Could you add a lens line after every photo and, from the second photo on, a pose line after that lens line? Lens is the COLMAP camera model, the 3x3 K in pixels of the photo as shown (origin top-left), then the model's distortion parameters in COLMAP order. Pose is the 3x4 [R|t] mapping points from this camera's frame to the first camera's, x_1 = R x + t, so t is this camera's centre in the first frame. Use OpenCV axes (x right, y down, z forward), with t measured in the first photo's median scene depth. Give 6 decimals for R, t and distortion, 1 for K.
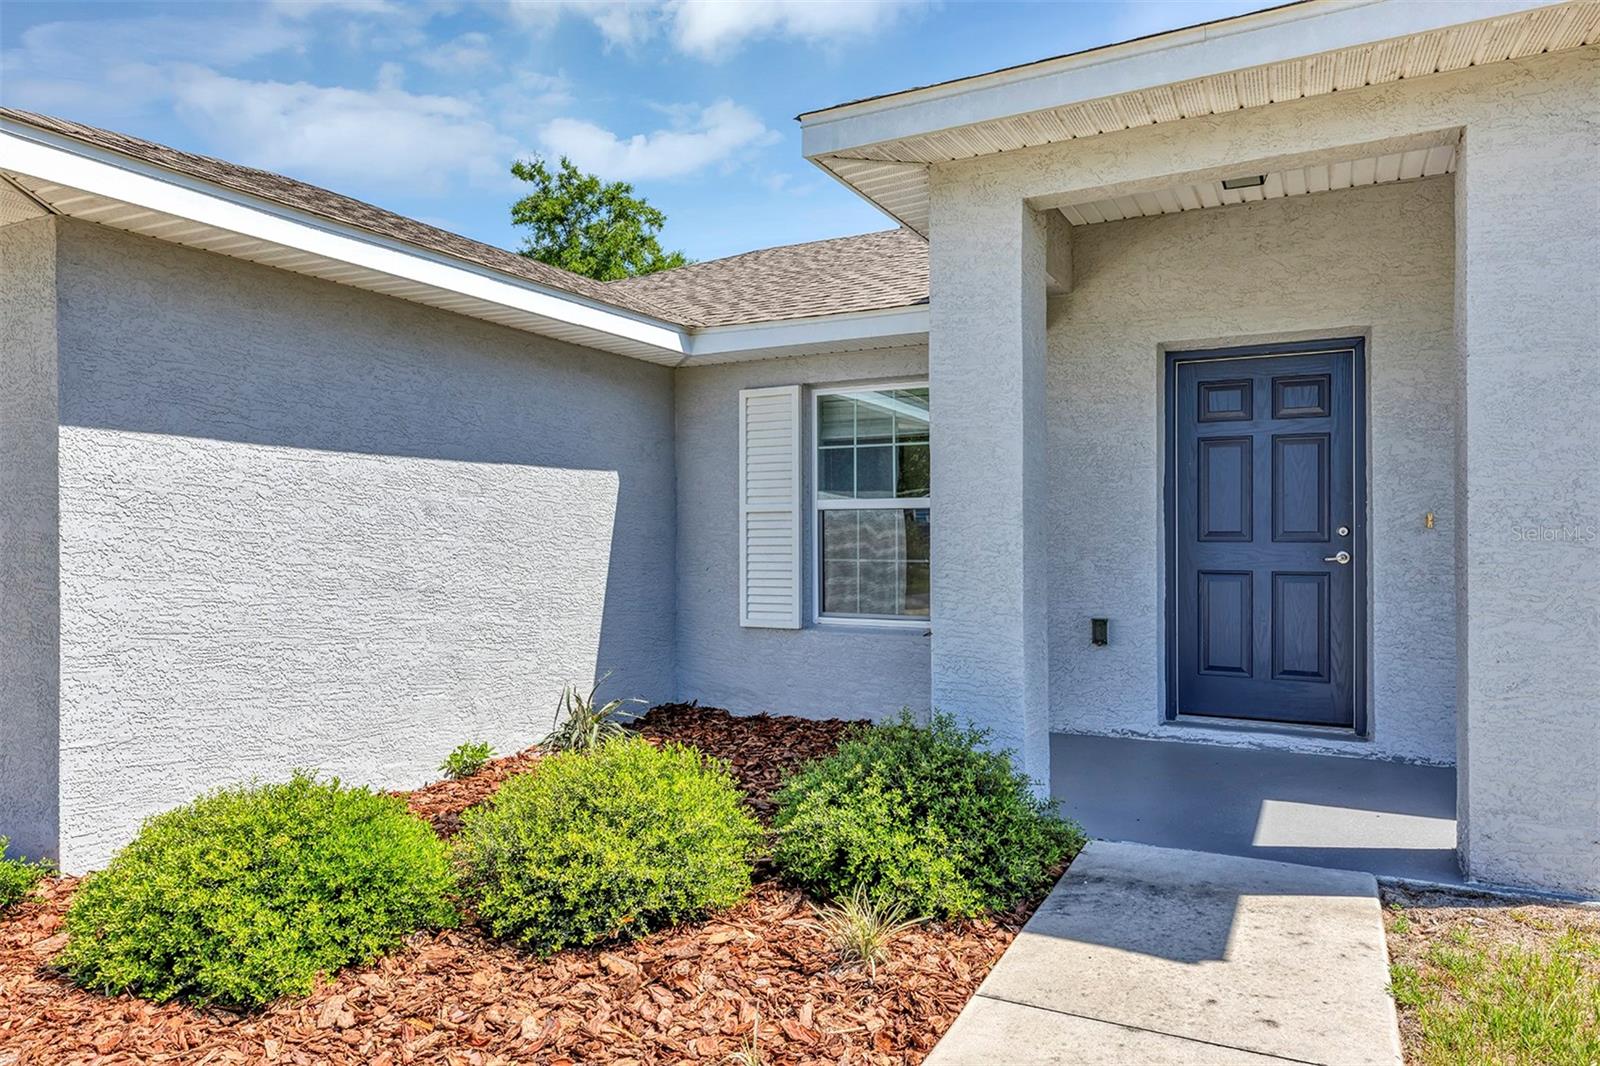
lens RADIAL K [[1028.0, 0, 795.5], [0, 1028.0, 536.6], [0, 0, 1]] dist [0.005983, 0.001092]
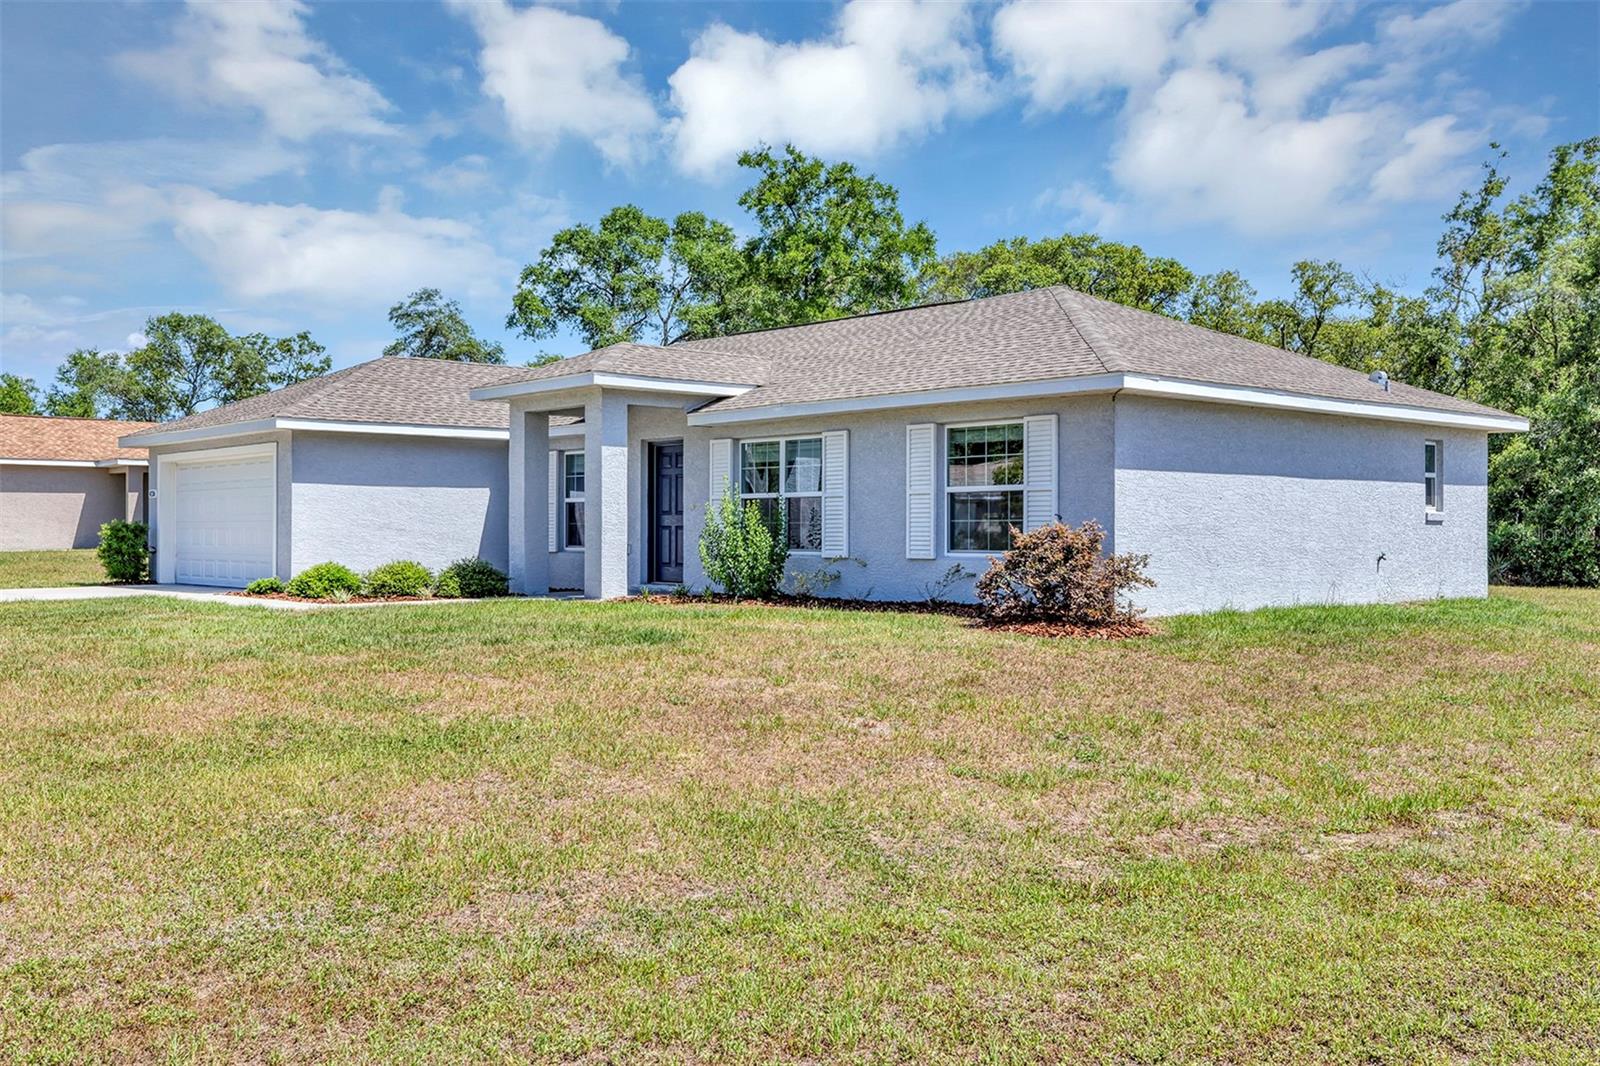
lens RADIAL K [[1582.8, 0, 800.3], [0, 1582.8, 529.8], [0, 0, 1]] dist [-0.018627, 0.000000]
pose [[0.931008, 0.006537, -0.364940, 0.344177], [-0.008682, 0.999953, -0.004238, 0.008897], [0.364895, 0.007114, 0.931021, -0.408701]]
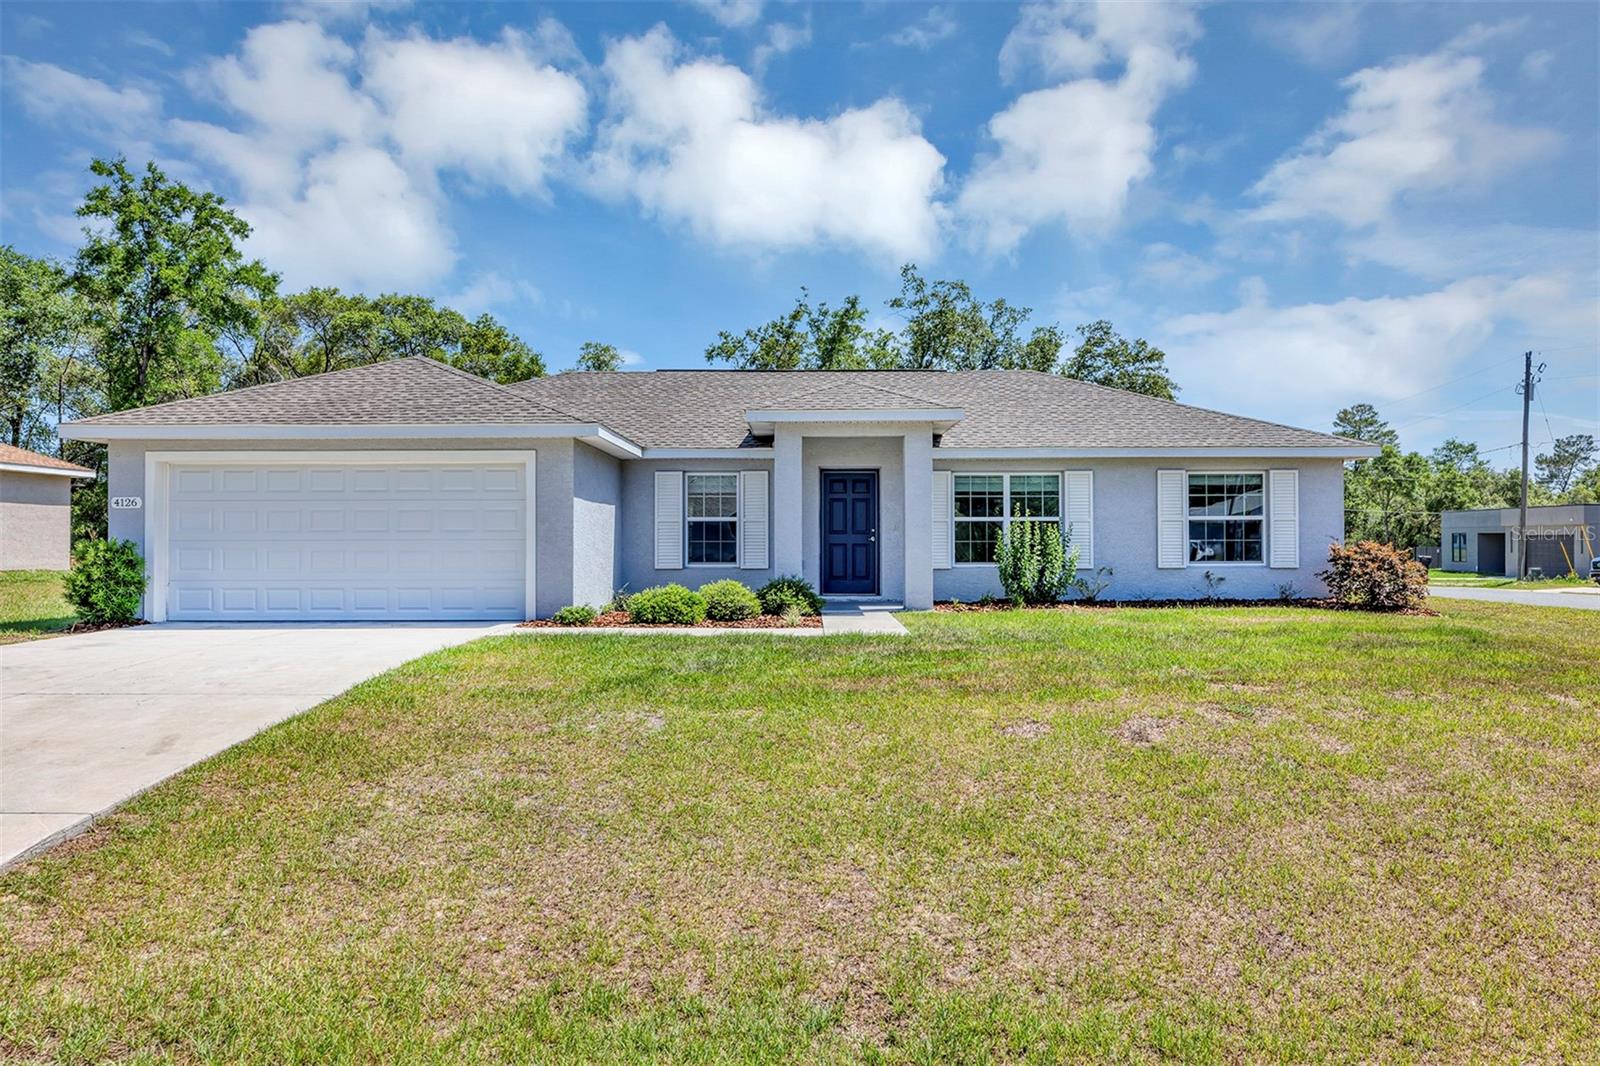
lens RADIAL K [[1156.2, 0, 799.9], [0, 1156.2, 536.2], [0, 0, 1]] dist [0.010109, 0.004009]
pose [[0.884750, 0.006311, 0.466023, -0.191657], [-0.001922, 0.999949, -0.009892, 0.006978], [-0.466062, 0.007856, 0.884717, -0.294522]]
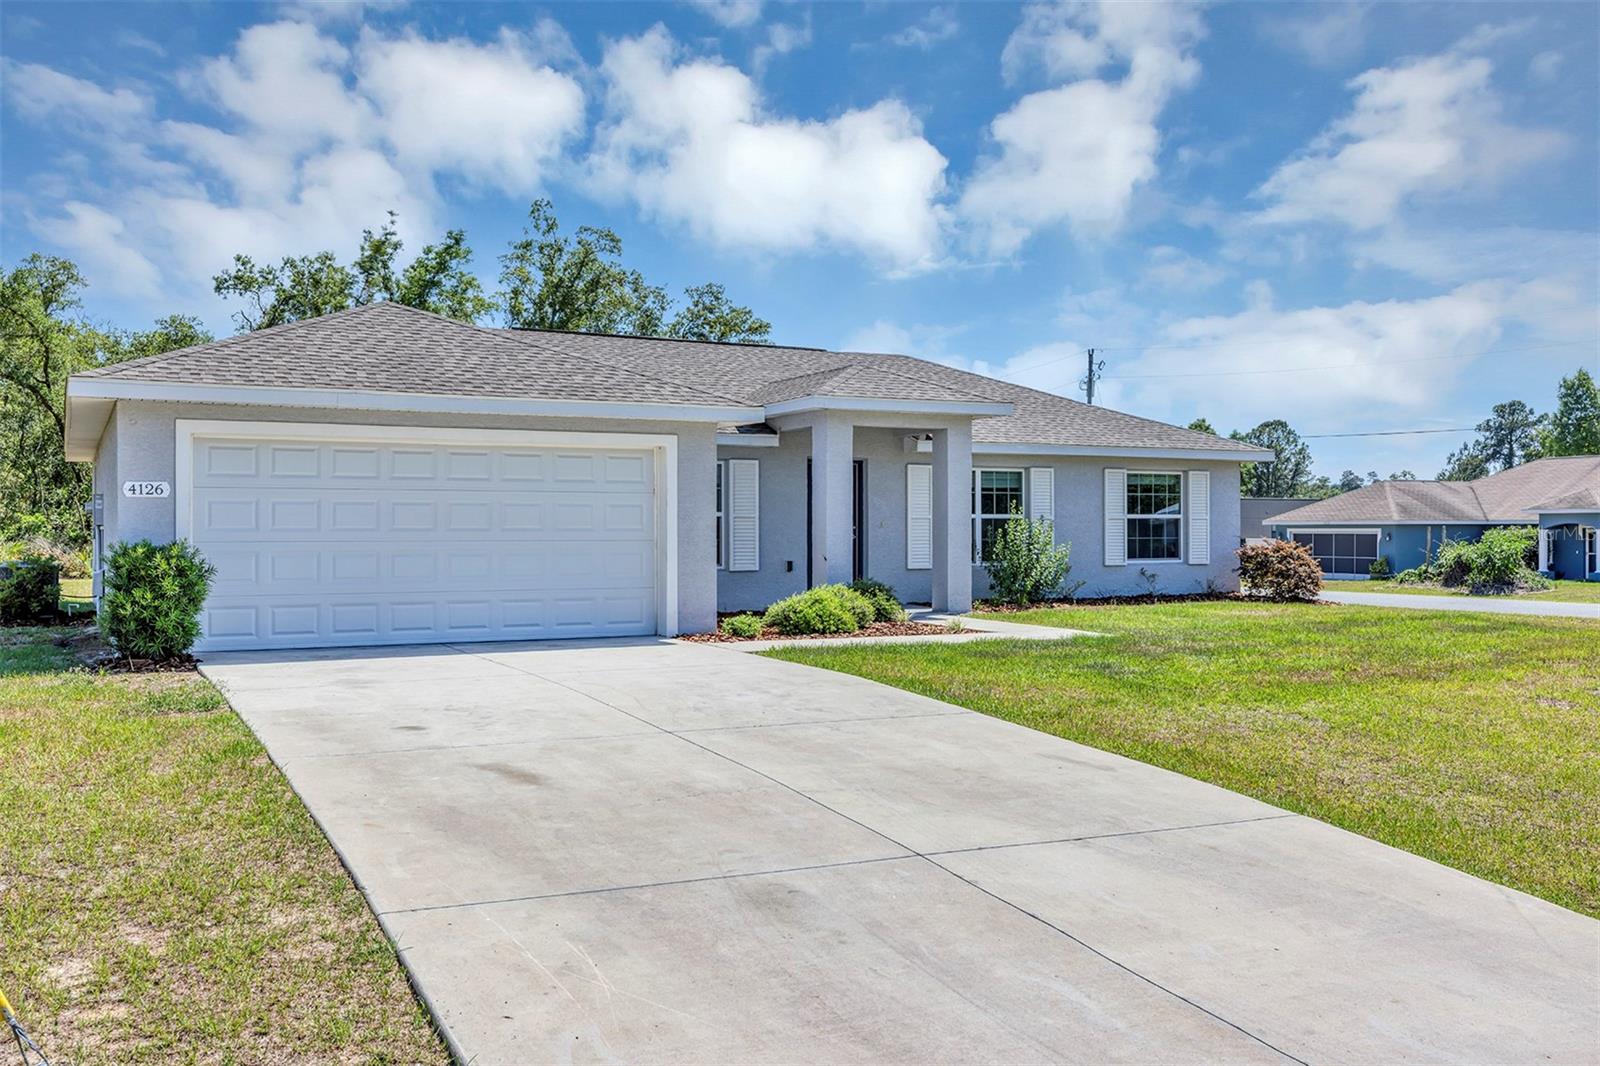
lens RADIAL K [[1527.9, 0, 800.2], [0, 1527.9, 536.2], [0, 0, 1]] dist [0.006151, 0.000000]
pose [[0.537051, 0.004990, 0.843535, -0.461361], [0.005952, 0.999935, -0.009704, 0.008312], [-0.843529, 0.010232, 0.536987, -0.166771]]
